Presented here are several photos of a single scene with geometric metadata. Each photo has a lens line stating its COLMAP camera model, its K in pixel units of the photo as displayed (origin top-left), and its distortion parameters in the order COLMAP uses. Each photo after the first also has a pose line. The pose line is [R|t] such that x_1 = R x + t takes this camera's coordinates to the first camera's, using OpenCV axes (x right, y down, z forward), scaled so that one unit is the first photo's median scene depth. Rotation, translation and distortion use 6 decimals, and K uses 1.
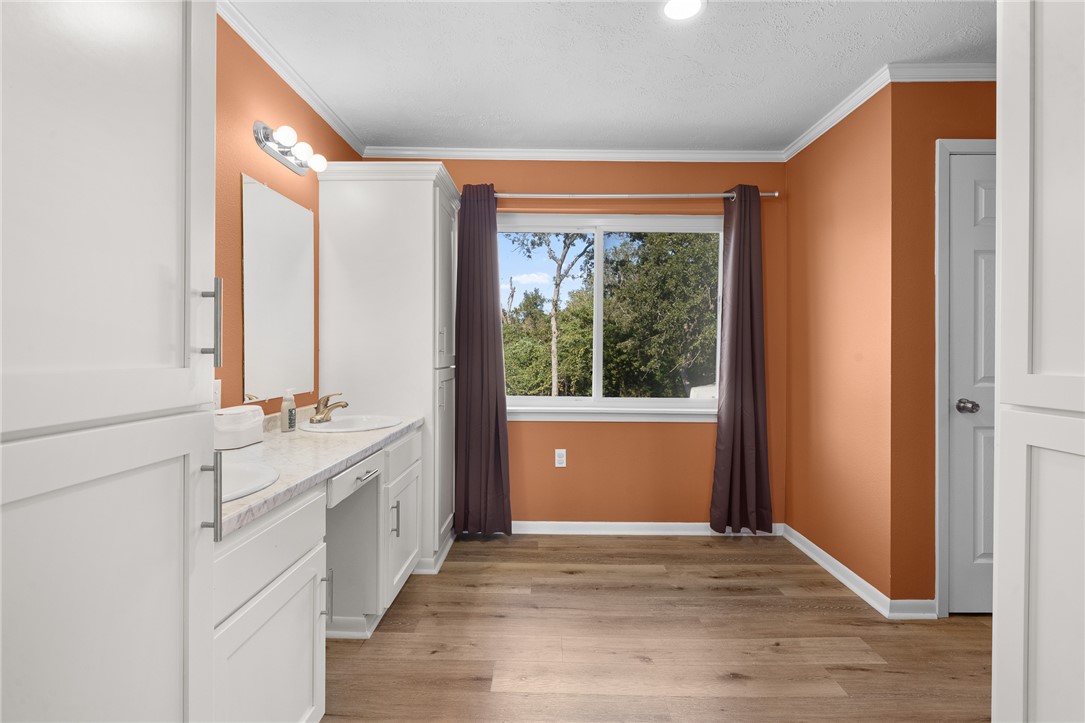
lens RADIAL K [[520.1, 0, 543.4], [0, 520.1, 355.1], [0, 0, 1]] dist [-0.002337, -0.000396]
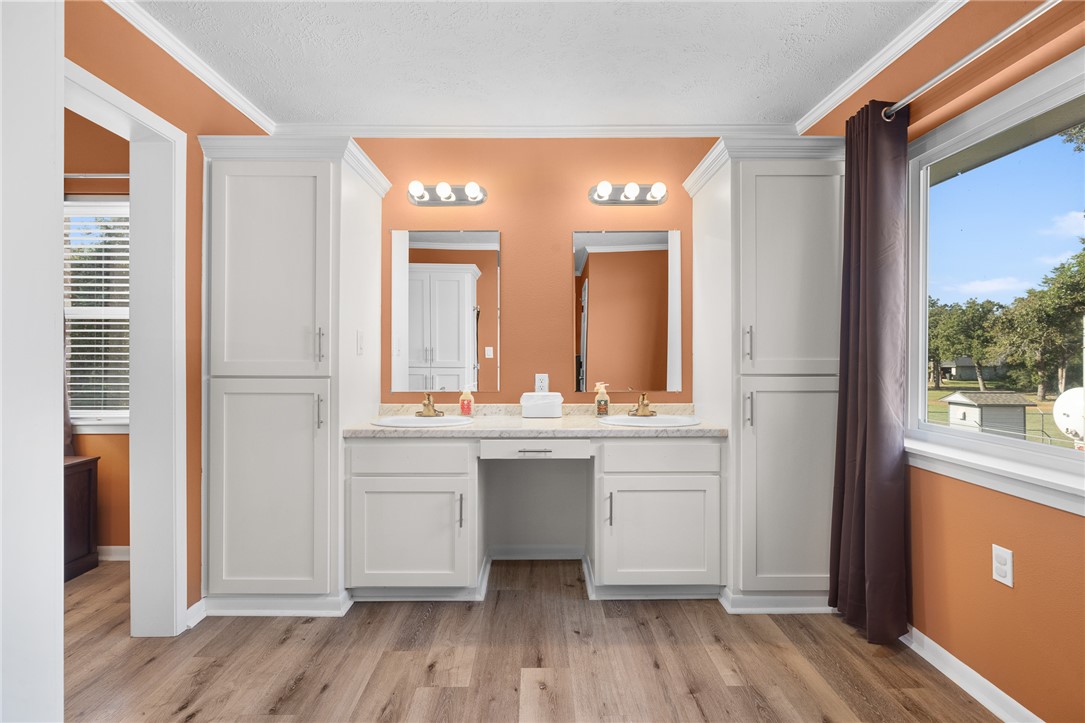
lens RADIAL K [[520.1, 0, 541.9], [0, 520.1, 357.5], [0, 0, 1]] dist [-0.002337, -0.000396]
pose [[0.025090, 0.000687, -0.999685, 0.650668], [-0.008930, 0.999960, 0.000464, 0.001126], [0.999645, 0.008915, 0.025095, 0.672546]]
